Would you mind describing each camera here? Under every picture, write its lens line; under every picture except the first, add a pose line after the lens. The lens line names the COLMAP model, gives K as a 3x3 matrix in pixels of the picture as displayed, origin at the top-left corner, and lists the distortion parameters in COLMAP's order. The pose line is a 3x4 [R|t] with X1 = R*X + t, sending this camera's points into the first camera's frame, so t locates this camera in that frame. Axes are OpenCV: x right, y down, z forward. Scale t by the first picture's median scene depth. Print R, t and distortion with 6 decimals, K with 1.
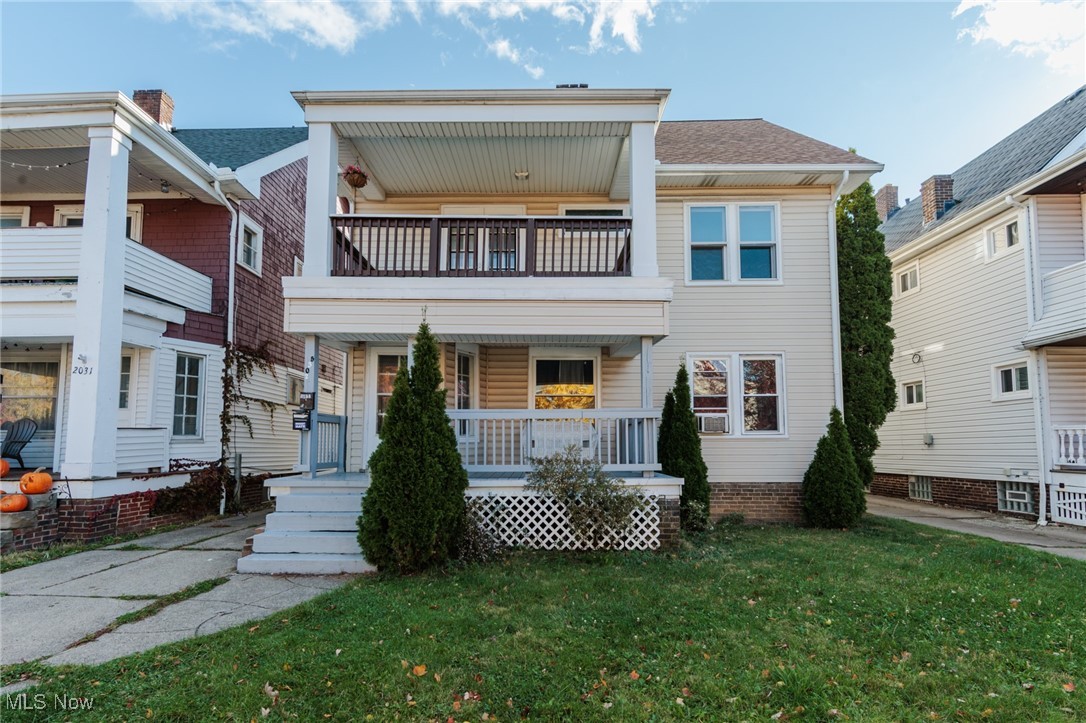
lens RADIAL K [[514.2, 0, 542.4], [0, 514.2, 415.2], [0, 0, 1]] dist [-0.002371, -0.000514]
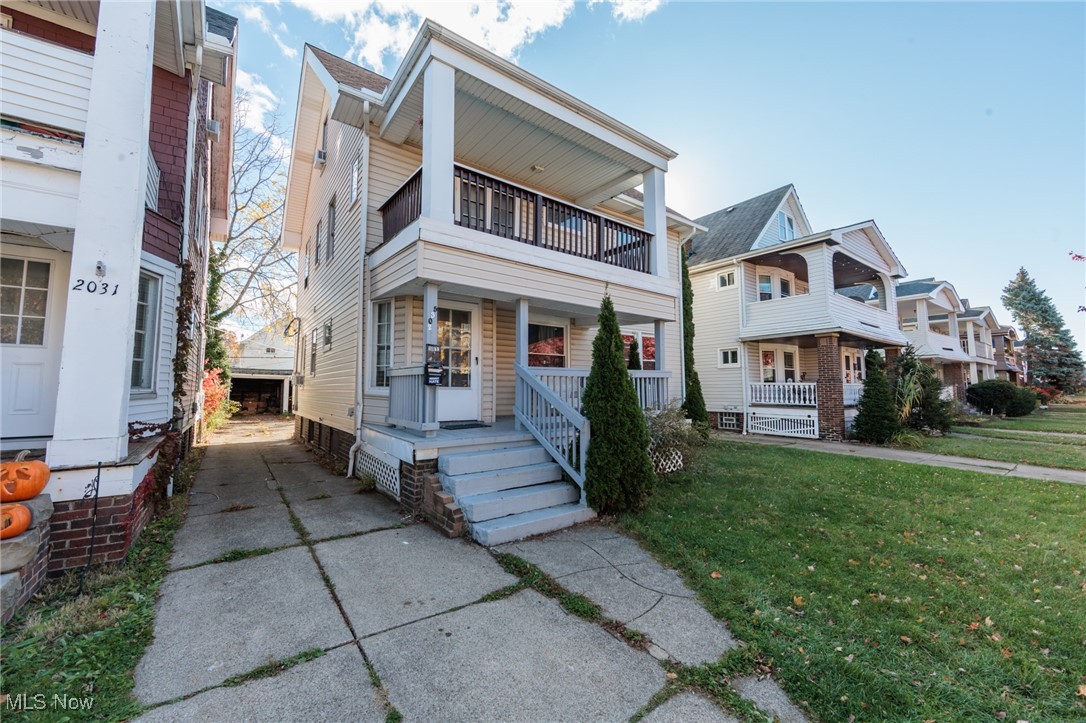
lens RADIAL K [[423.8, 0, 544.4], [0, 423.8, 356.8], [0, 0, 1]] dist [-0.001145, -0.000510]
pose [[0.793119, 0.044512, 0.607438, -0.595251], [-0.036664, 0.999006, -0.025334, -0.008122], [-0.607962, -0.002178, 0.793963, 0.207899]]
